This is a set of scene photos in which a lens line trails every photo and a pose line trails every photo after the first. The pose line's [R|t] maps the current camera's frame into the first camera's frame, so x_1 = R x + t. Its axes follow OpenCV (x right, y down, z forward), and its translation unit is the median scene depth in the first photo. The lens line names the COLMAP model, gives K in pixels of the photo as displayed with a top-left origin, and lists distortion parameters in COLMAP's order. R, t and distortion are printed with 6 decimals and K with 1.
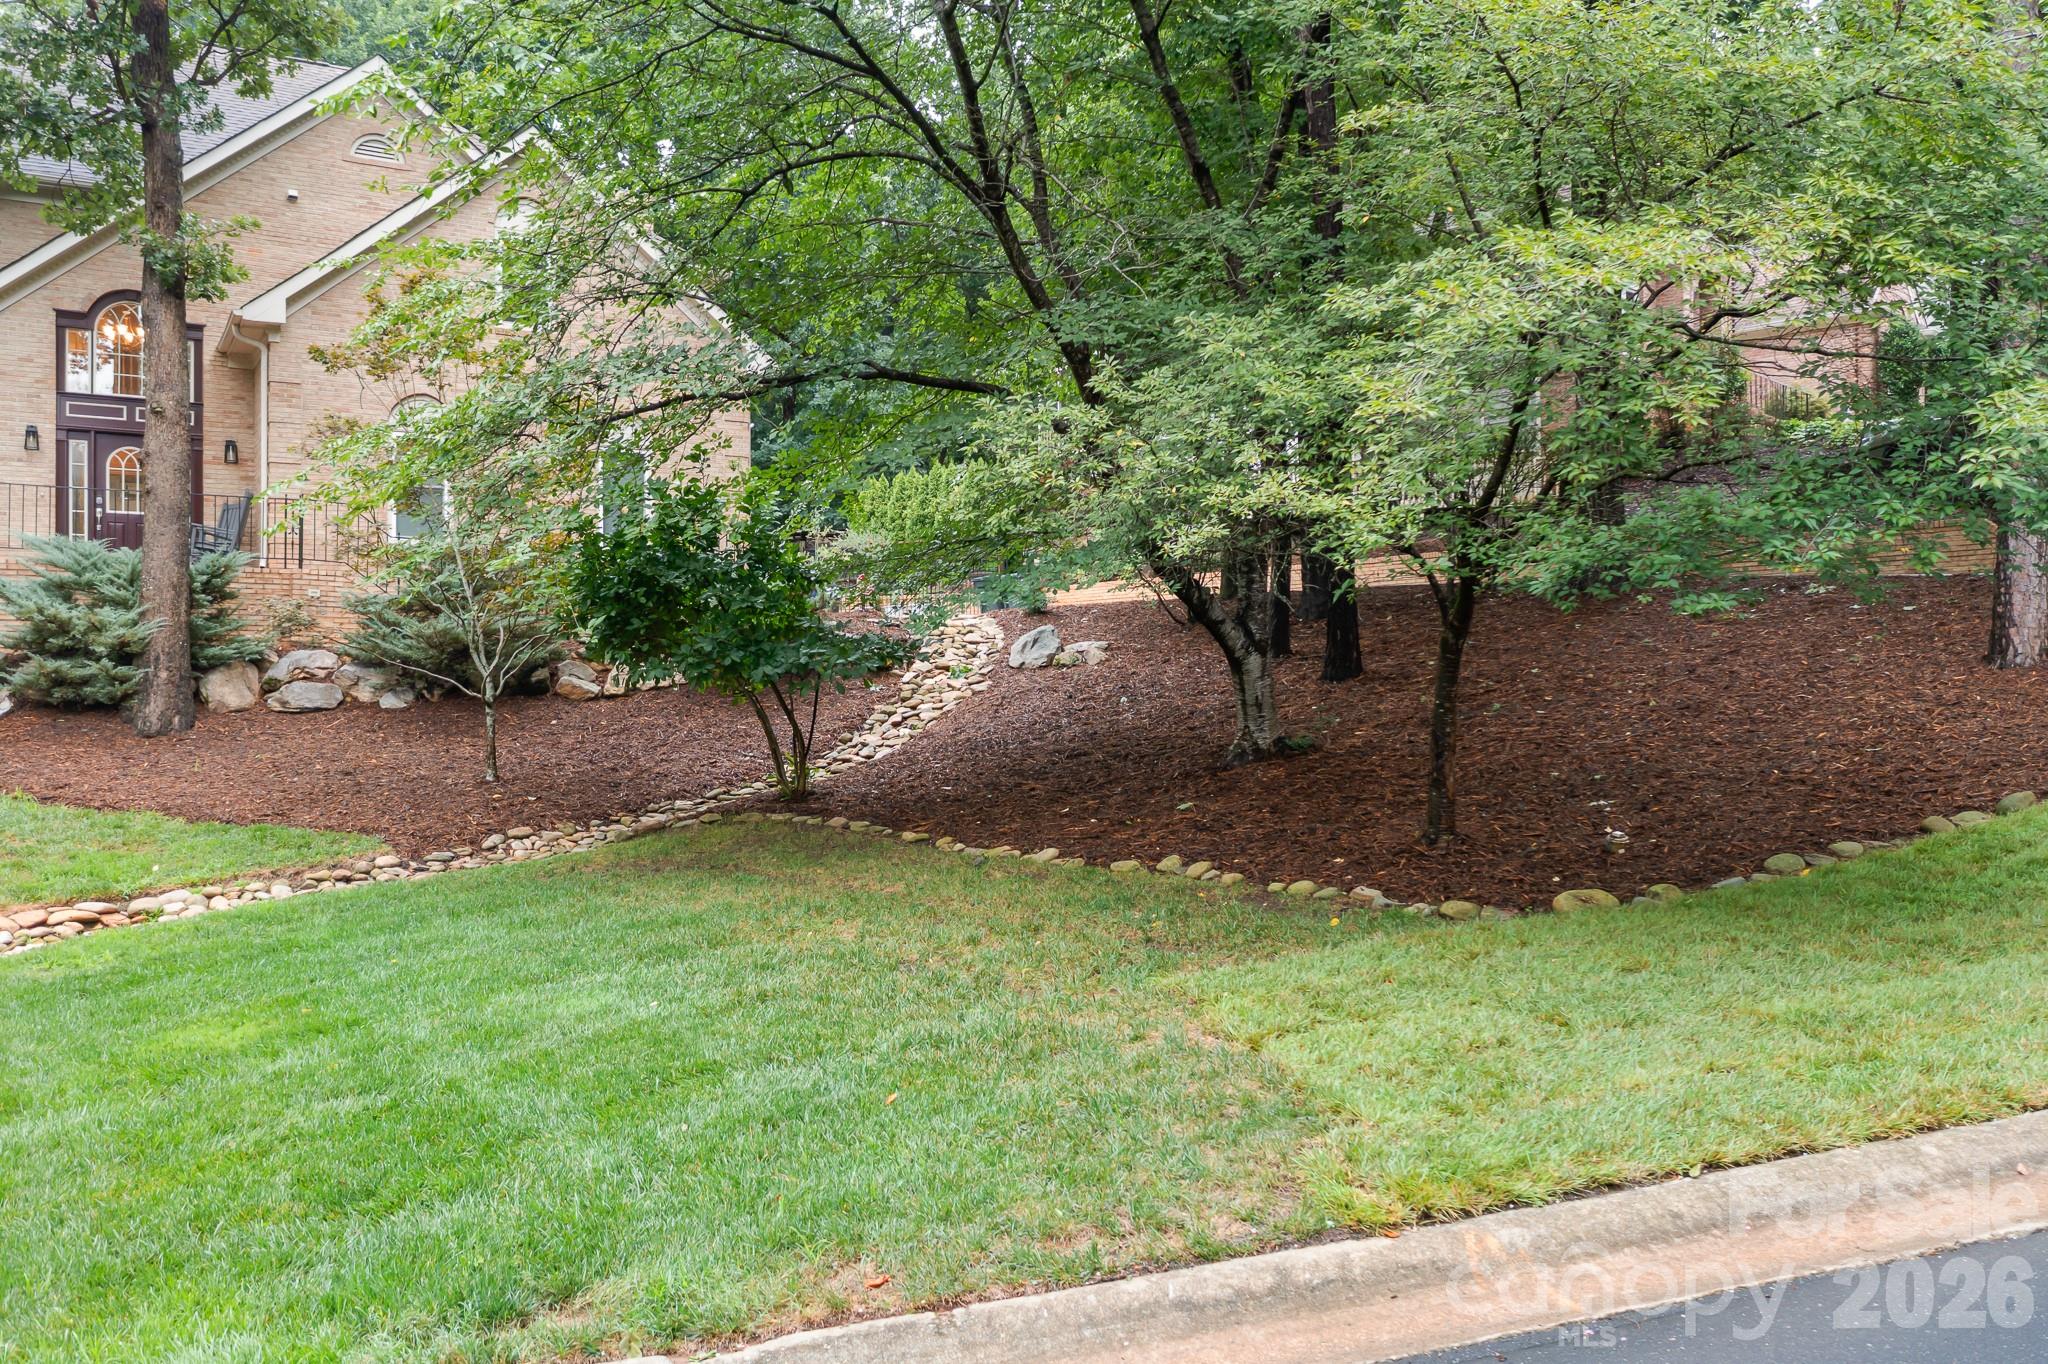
lens RADIAL K [[1619.6, 0, 1004.0], [0, 1619.6, 677.8], [0, 0, 1]] dist [-0.018918, 0.011745]
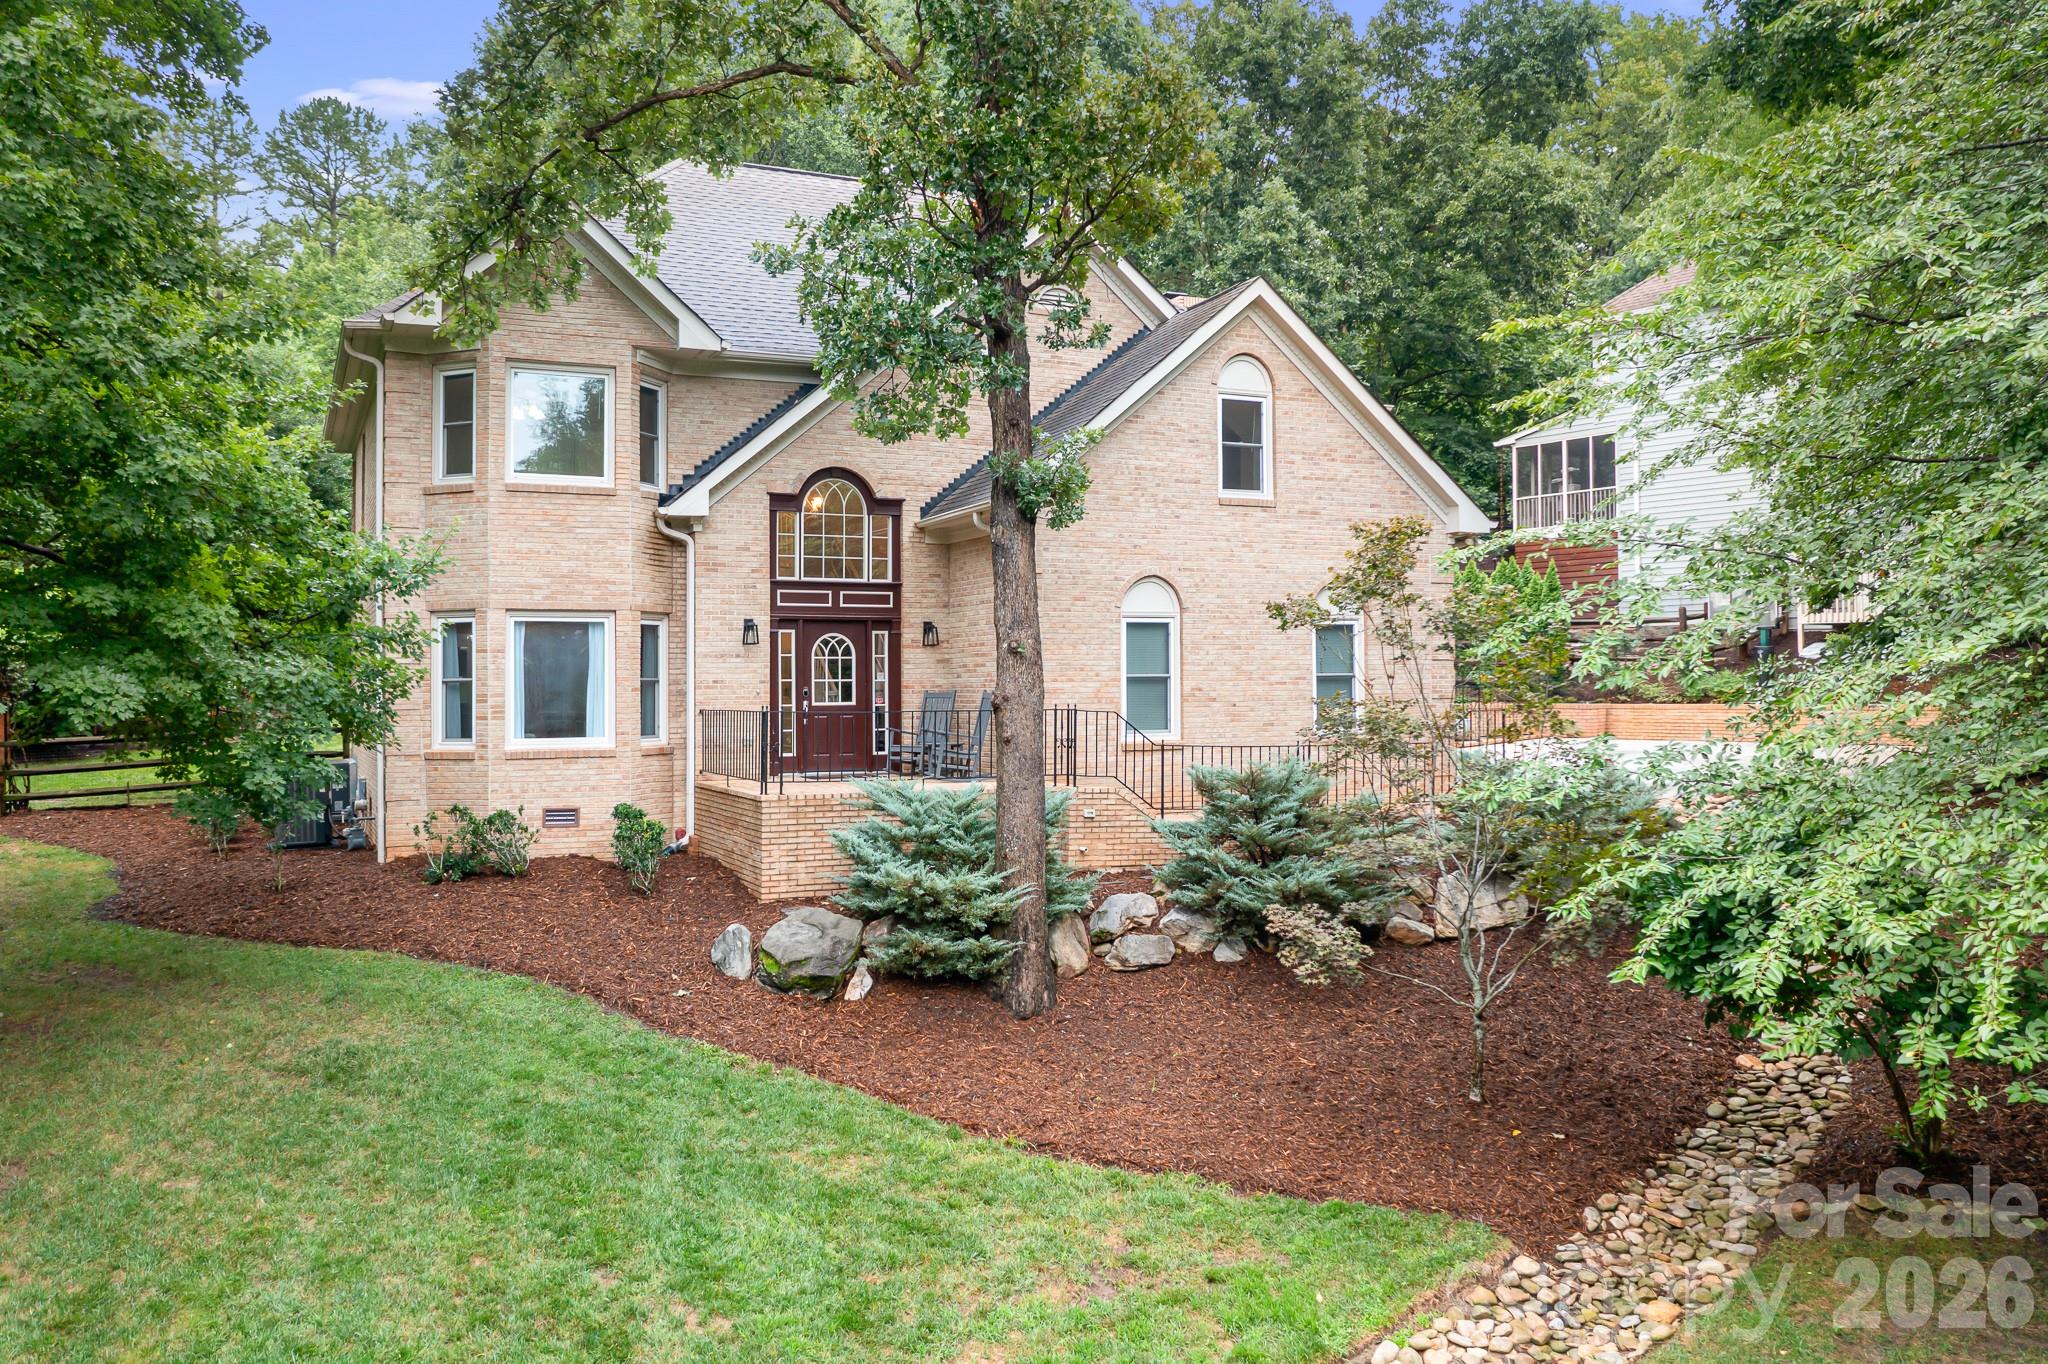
lens RADIAL K [[1619.6, 0, 1022.1], [0, 1619.6, 618.5], [0, 0, 1]] dist [-0.018918, 0.011745]
pose [[0.995408, -0.006276, -0.095520, -0.401784], [0.003376, 0.999529, -0.030494, -0.143984], [0.095667, 0.030032, 0.994960, 0.086027]]
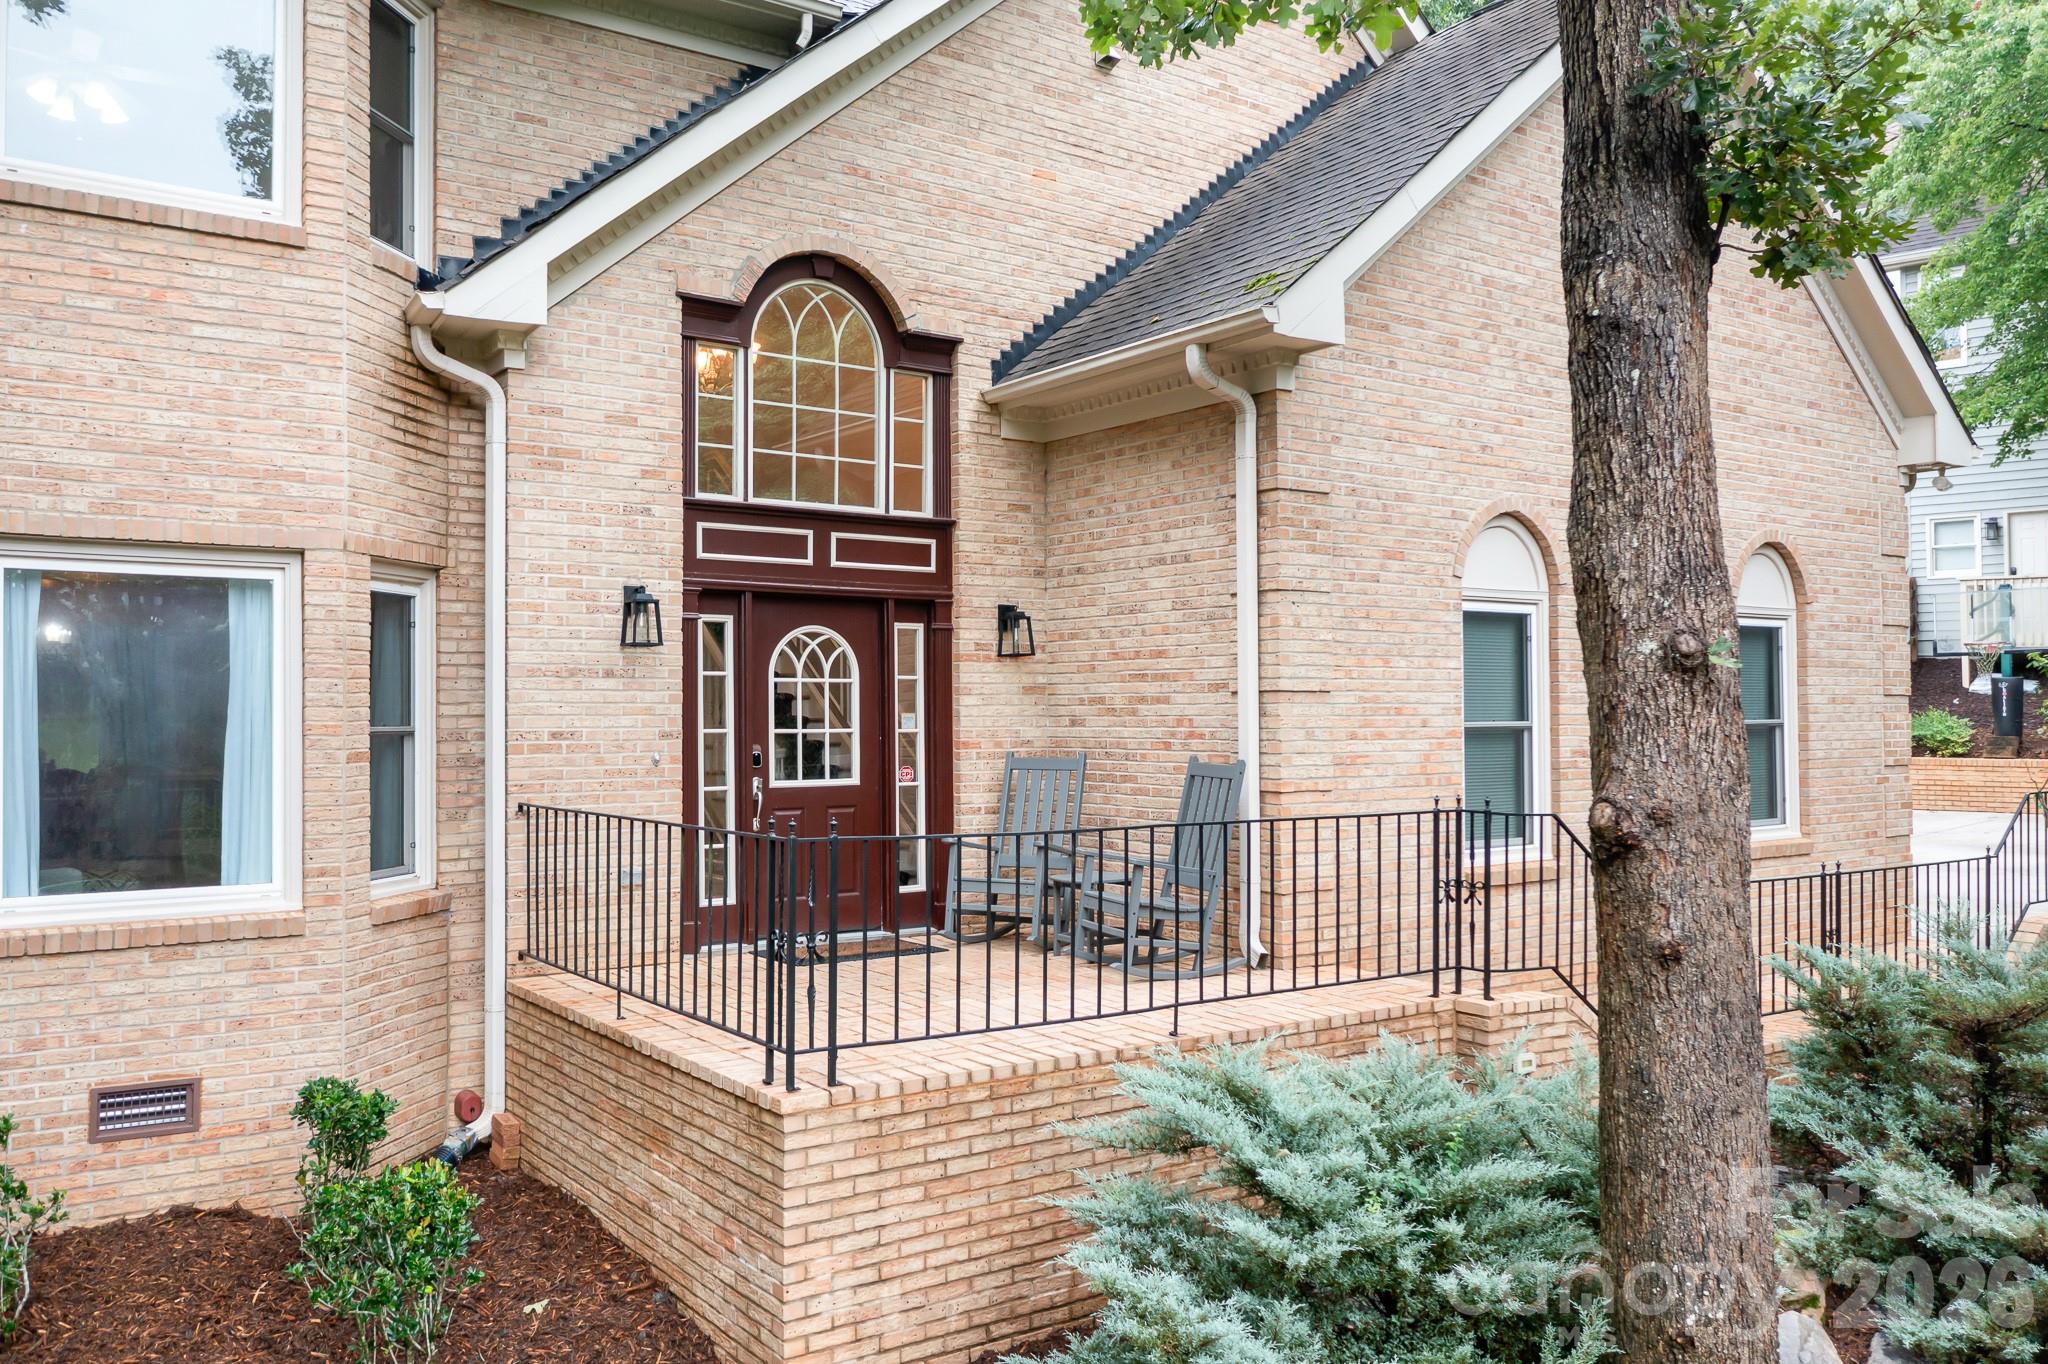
lens RADIAL K [[1619.6, 0, 1016.7], [0, 1619.6, 687.4], [0, 0, 1]] dist [-0.018918, 0.011745]
pose [[0.996421, 0.002658, 0.084486, -0.615109], [-0.001909, 0.999958, -0.008945, -0.144788], [-0.084506, 0.008752, 0.996385, 0.672837]]
